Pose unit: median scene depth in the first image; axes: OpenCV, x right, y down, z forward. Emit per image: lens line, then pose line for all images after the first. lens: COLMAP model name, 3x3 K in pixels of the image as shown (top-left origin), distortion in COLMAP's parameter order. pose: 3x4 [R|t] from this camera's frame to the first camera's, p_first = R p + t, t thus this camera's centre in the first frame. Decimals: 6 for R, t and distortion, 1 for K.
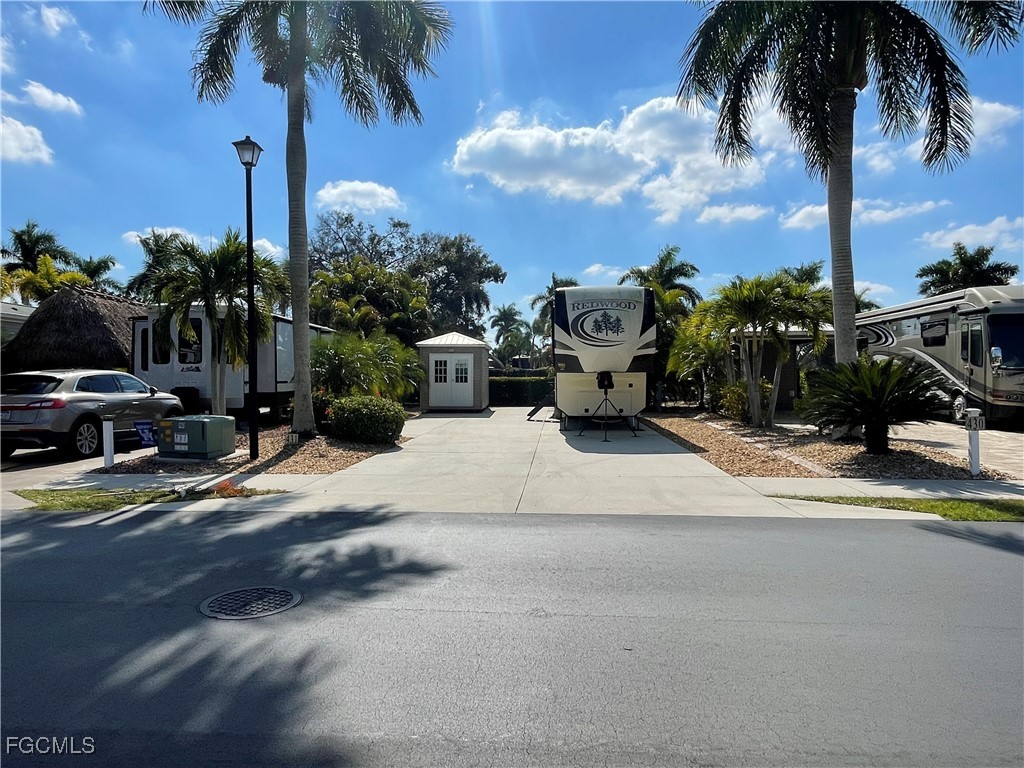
lens RADIAL K [[681.0, 0, 510.1], [0, 681.0, 362.5], [0, 0, 1]] dist [0.003987, -0.001297]
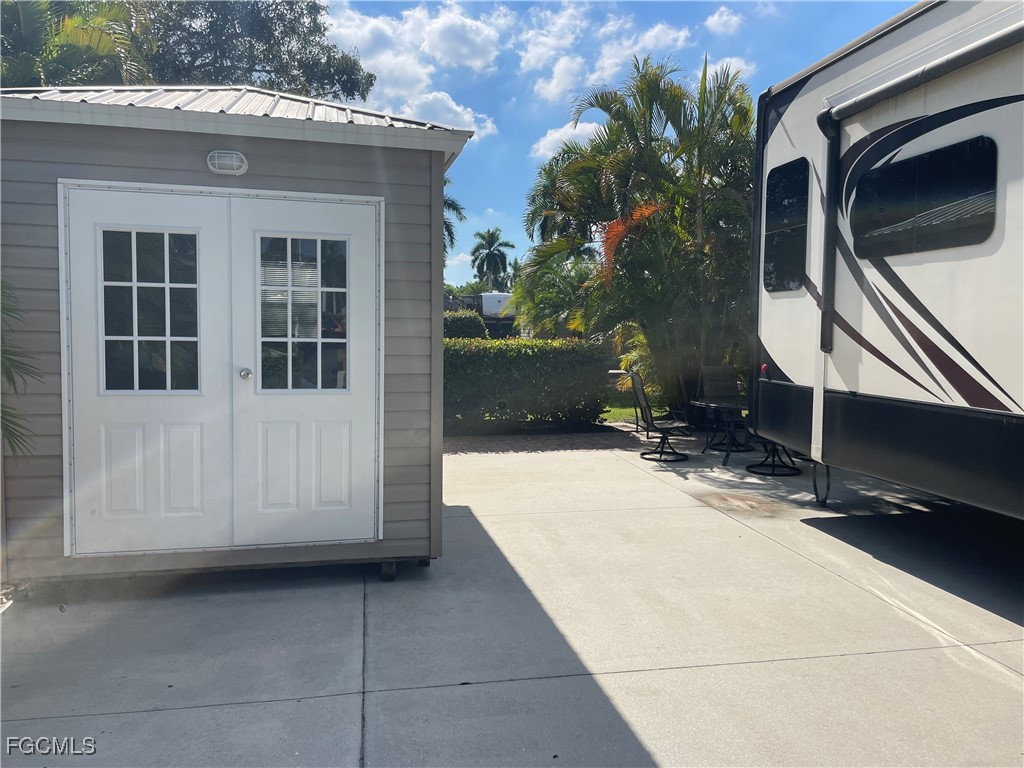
lens RADIAL K [[782.5, 0, 518.1], [0, 782.5, 379.4], [0, 0, 1]] dist [0.069242, -0.083686]
pose [[0.966626, -0.004631, 0.256151, -0.063592], [-0.017850, 0.996189, 0.085372, 0.010819], [-0.255570, -0.087095, 0.962859, 0.742755]]
